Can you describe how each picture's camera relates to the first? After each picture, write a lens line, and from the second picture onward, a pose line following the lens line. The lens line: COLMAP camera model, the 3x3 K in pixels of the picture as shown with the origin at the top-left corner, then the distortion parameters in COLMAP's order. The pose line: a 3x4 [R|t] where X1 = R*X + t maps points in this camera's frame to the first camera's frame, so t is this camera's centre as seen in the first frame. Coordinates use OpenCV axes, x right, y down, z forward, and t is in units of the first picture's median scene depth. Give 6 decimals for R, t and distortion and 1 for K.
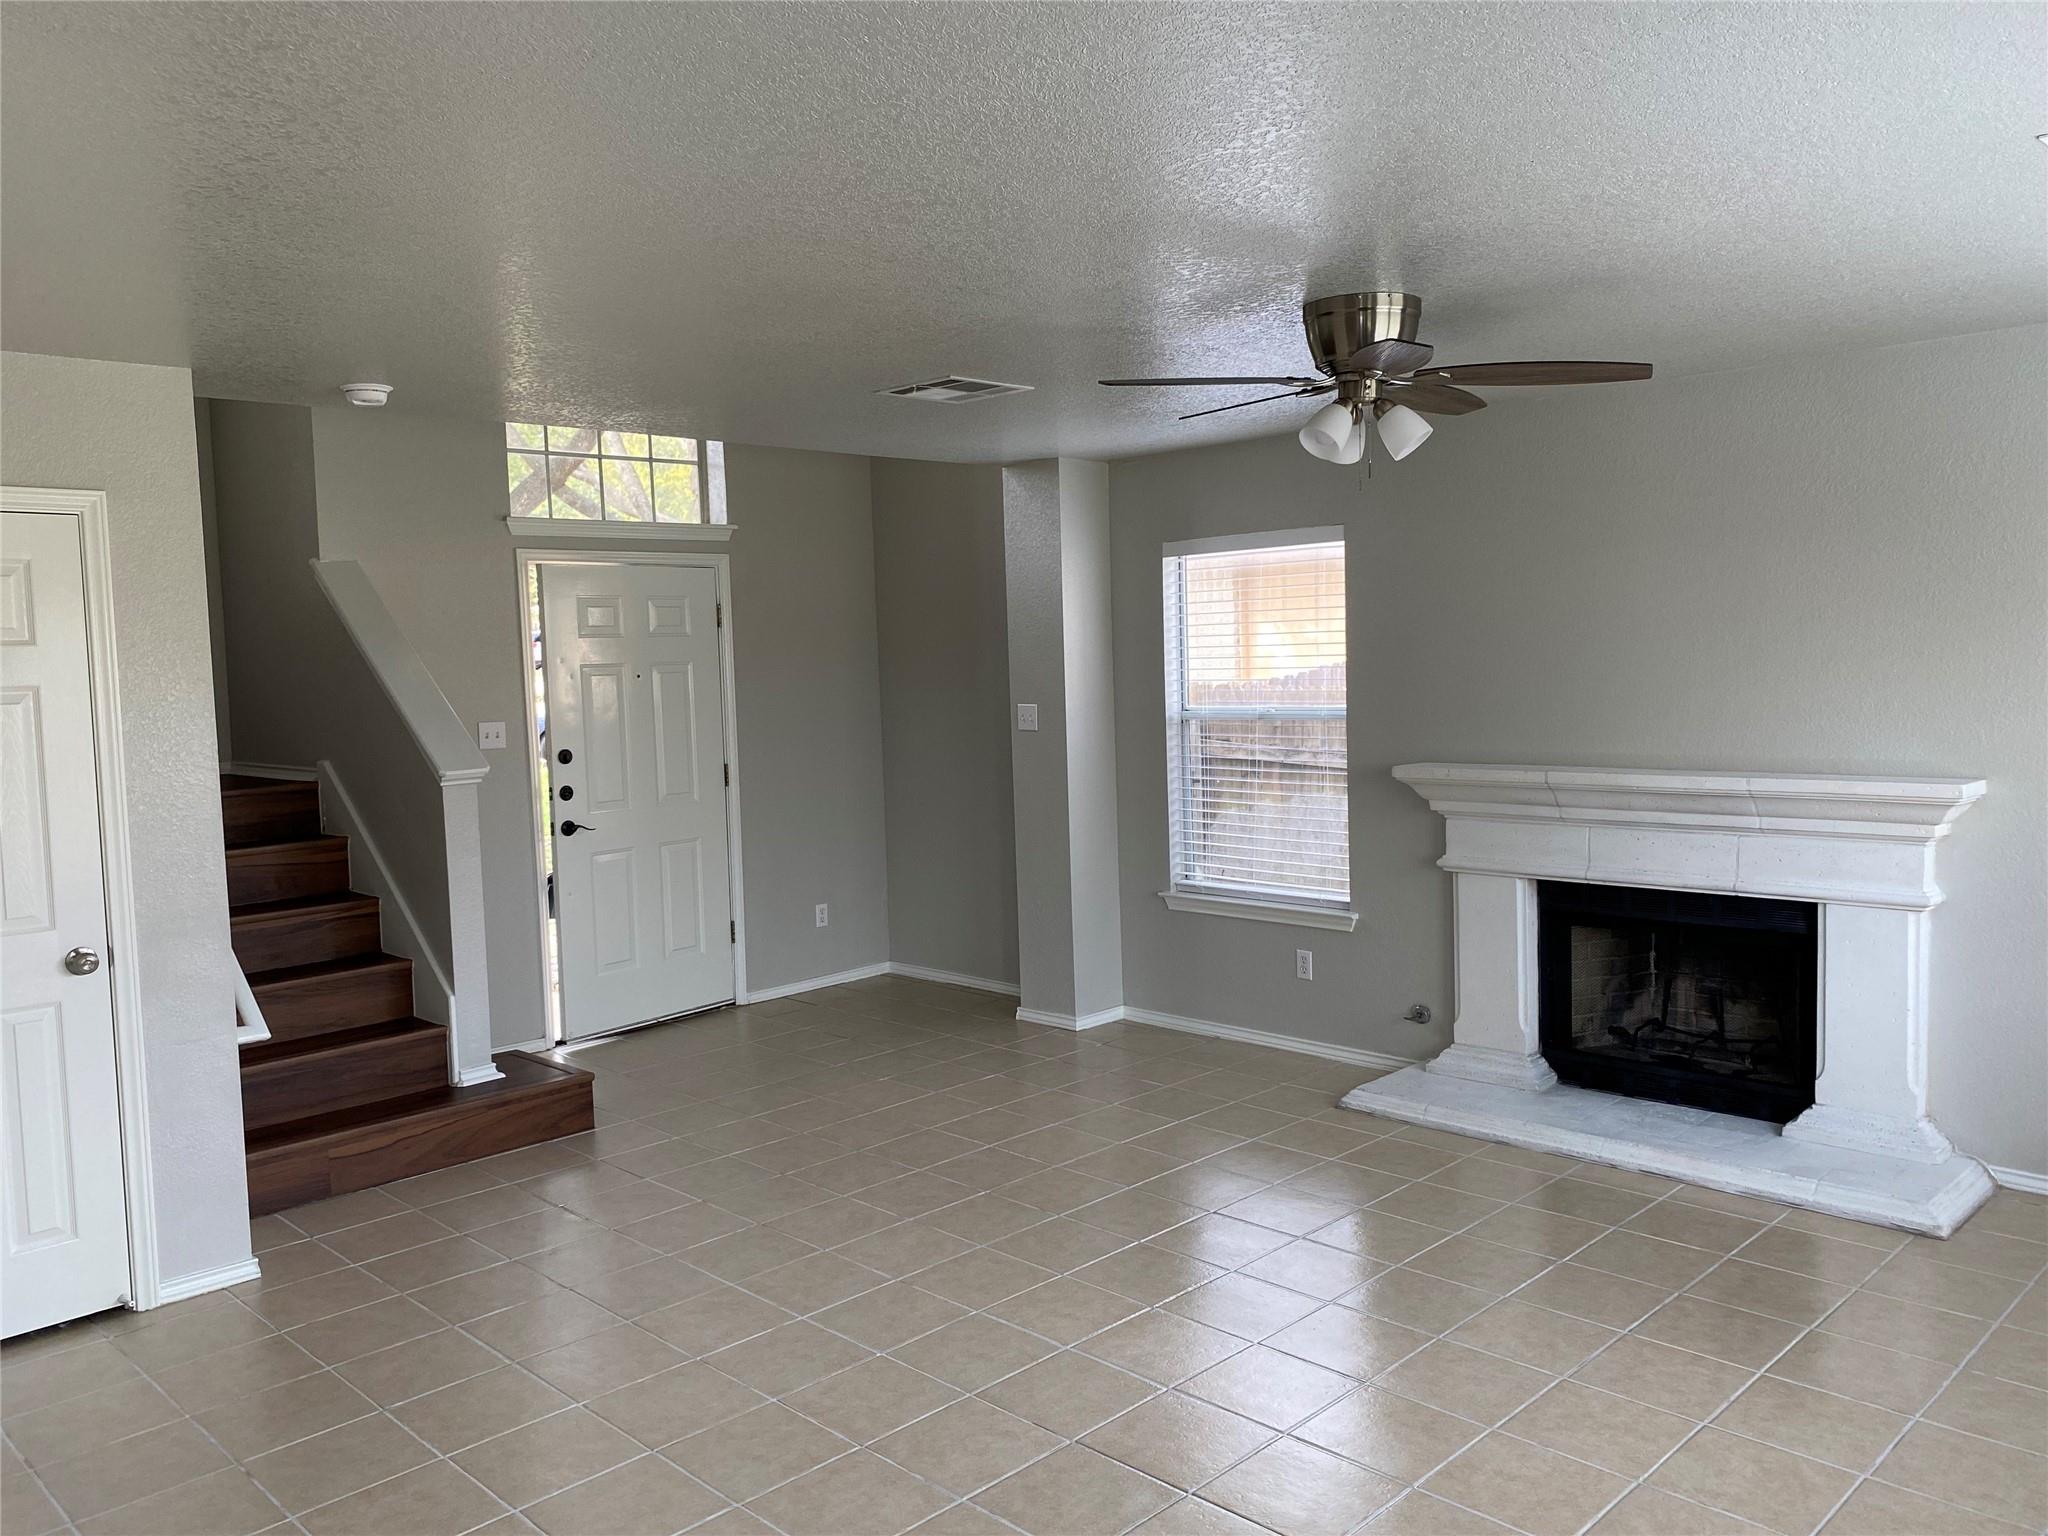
lens RADIAL K [[1566.7, 0, 1024.0], [0, 1566.7, 768.0], [0, 0, 1]] dist [0.006515, -0.003312]
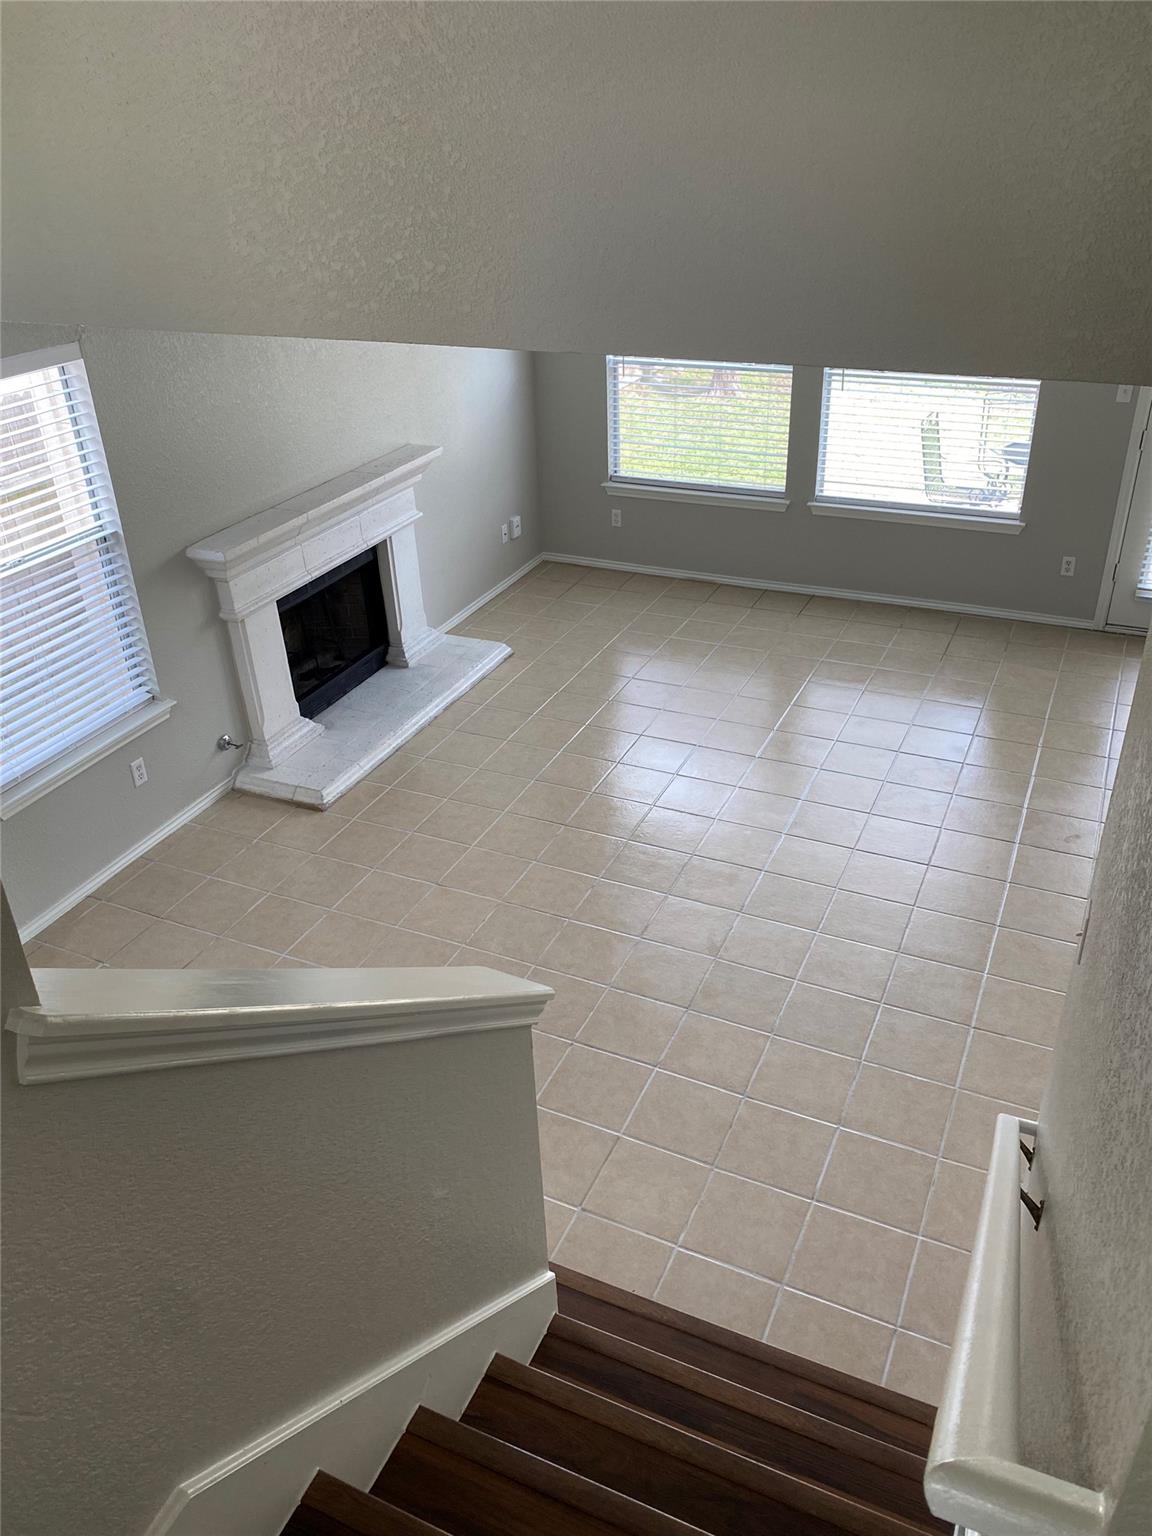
lens RADIAL K [[1184.9, 0, 575.8], [0, 1184.9, 760.1], [0, 0, 1]] dist [0.016332, -0.010347]
pose [[-0.354840, -0.412885, 0.838817, -0.675502], [0.104747, 0.873995, 0.474511, -0.261488], [-0.929041, 0.256239, -0.266880, 1.054870]]
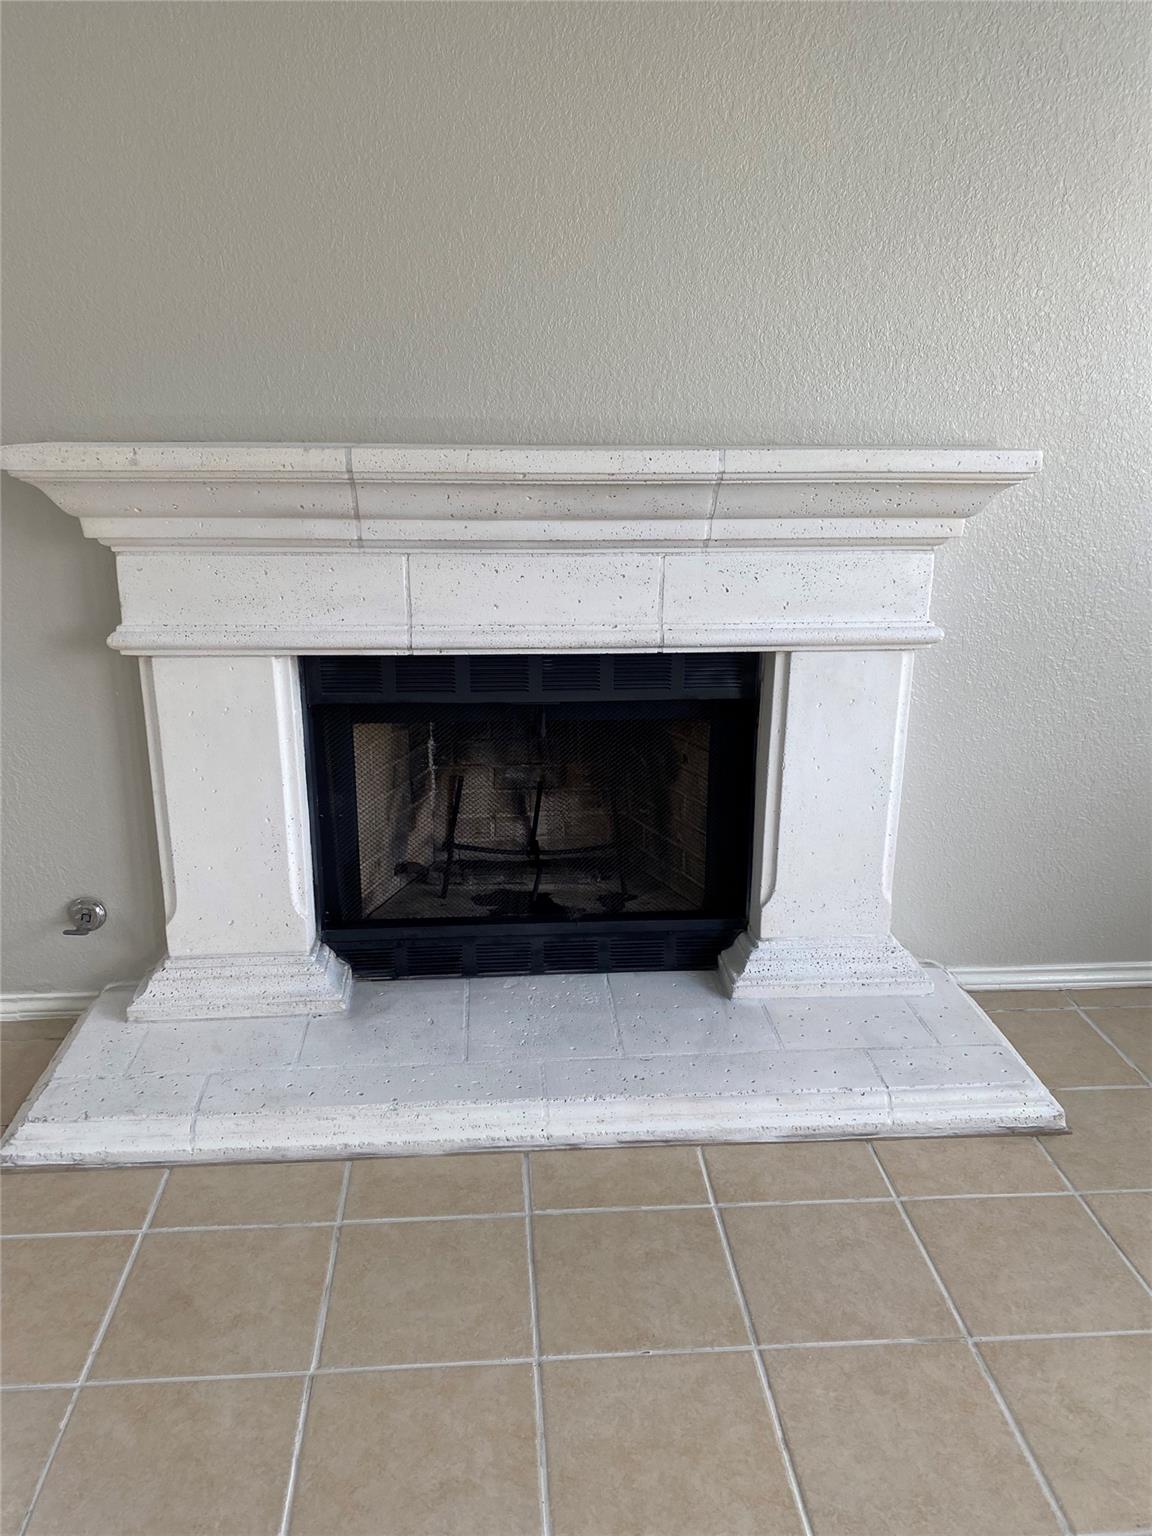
lens RADIAL K [[1156.0, 0, 576.0], [0, 1156.0, 768.0], [0, 0, 1]] dist [0.045277, -0.065706]
pose [[0.655114, -0.188133, 0.731732, 0.078882], [0.028258, 0.973925, 0.225103, 0.019573], [-0.755001, -0.126791, 0.643348, 0.646702]]
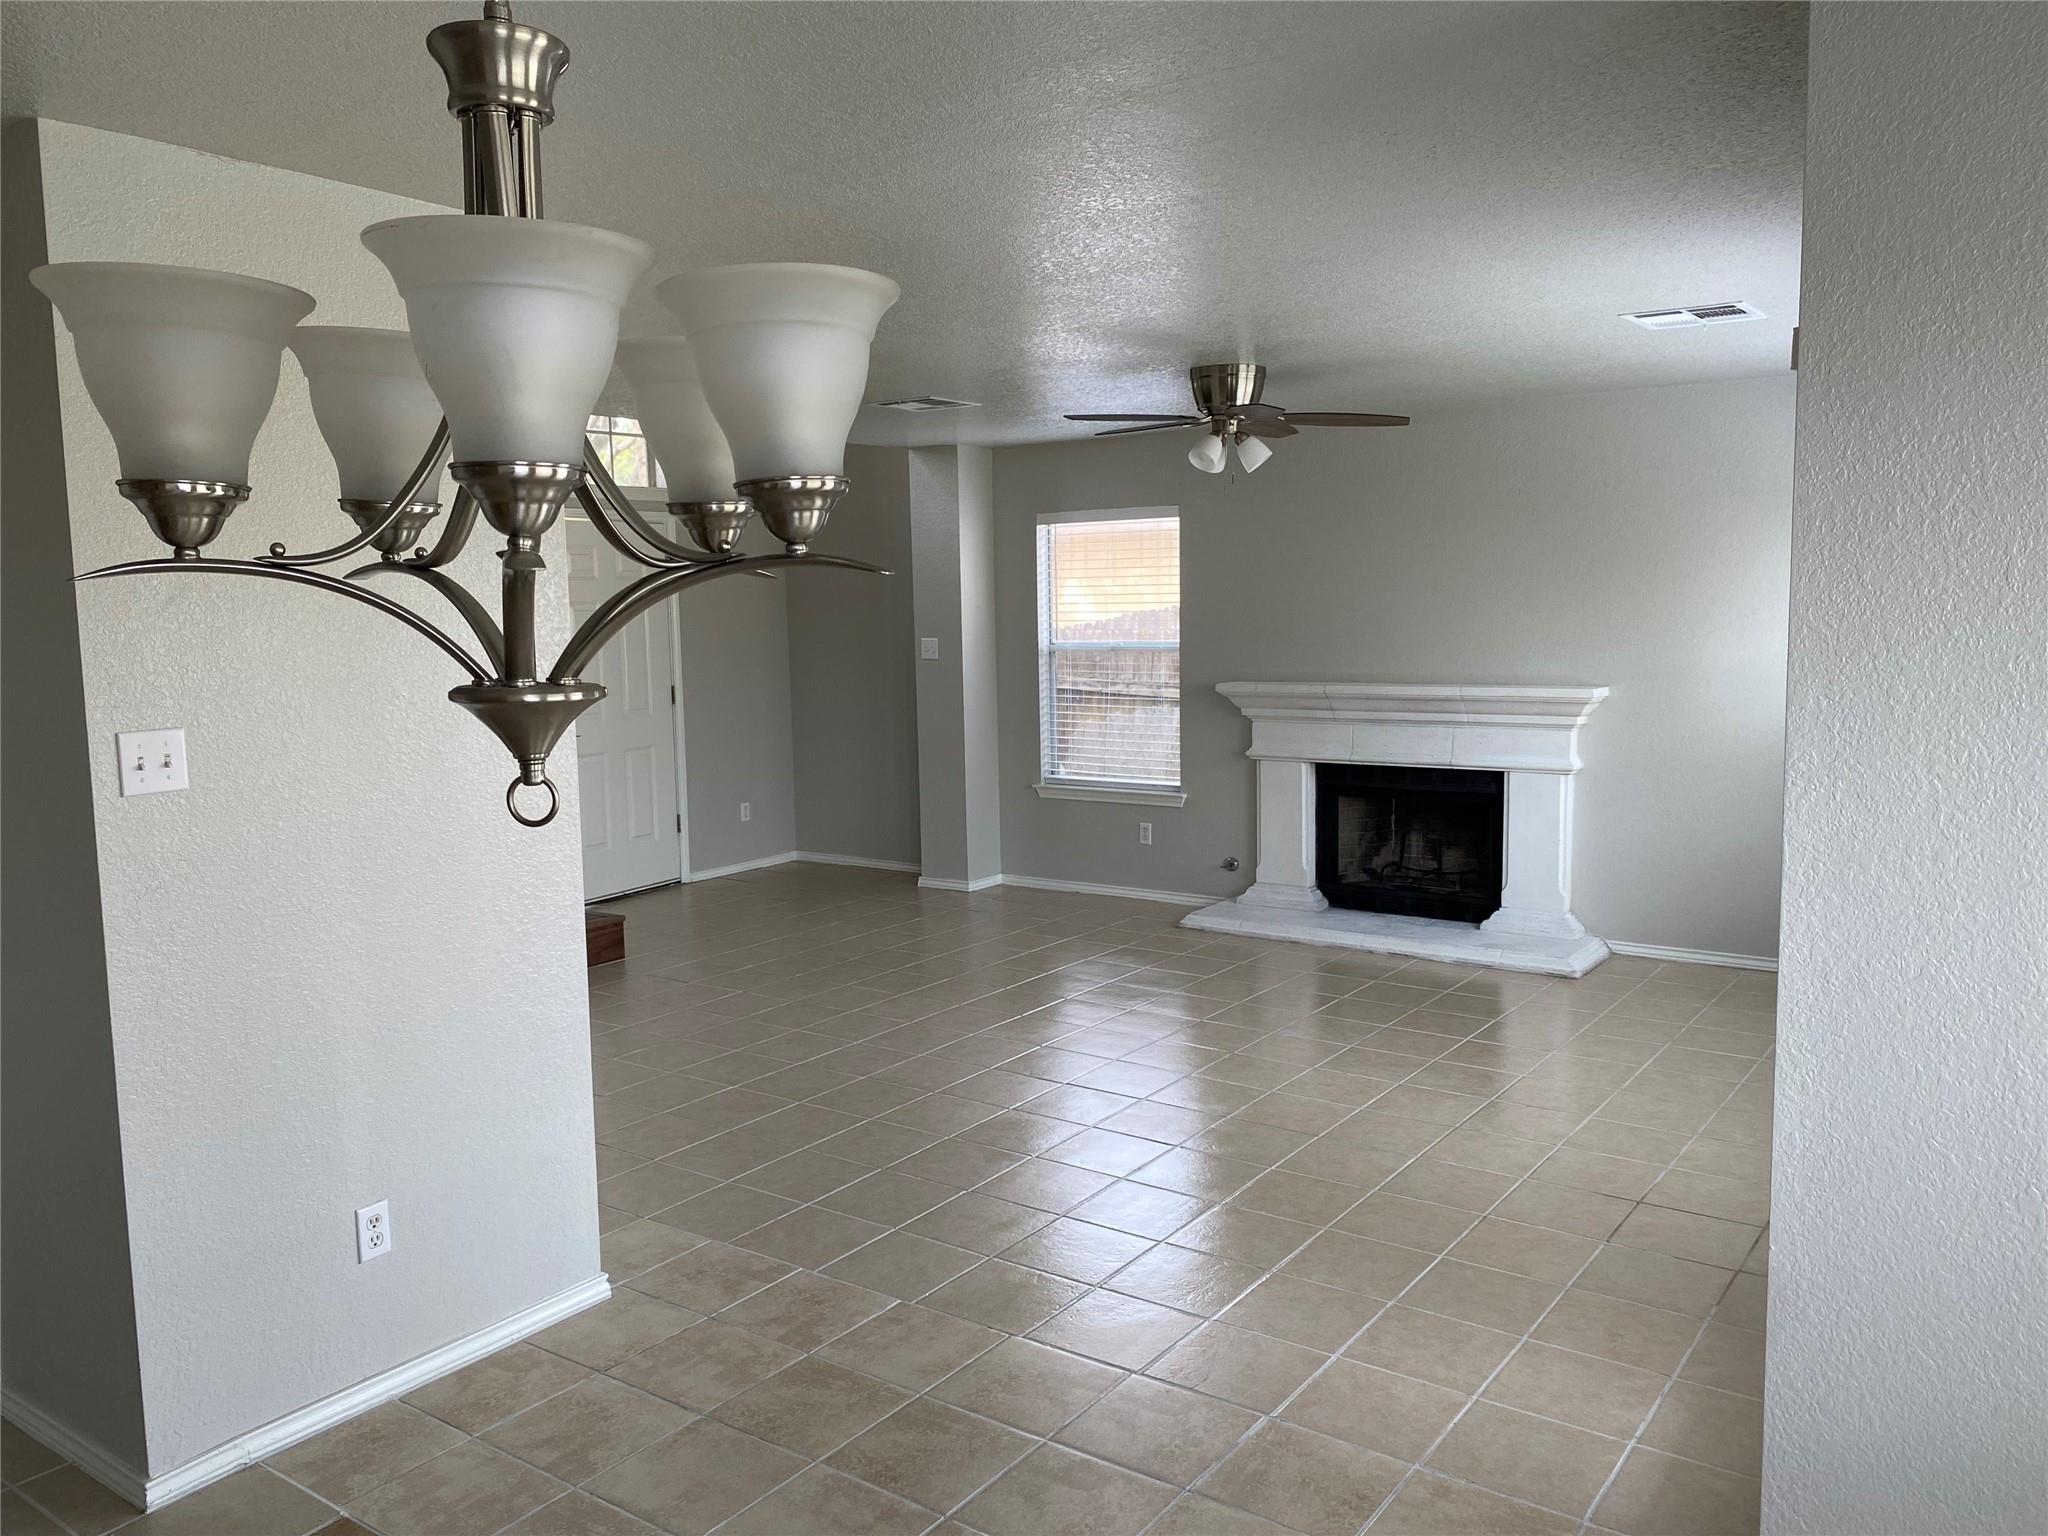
lens RADIAL K [[1557.8, 0, 1036.7], [0, 1557.8, 776.5], [0, 0, 1]] dist [0.095385, -0.002268]
pose [[0.985191, -0.006430, 0.171338, -0.158832], [0.000466, 0.999393, 0.034827, 0.033621], [-0.171458, -0.034231, 0.984597, -0.335266]]
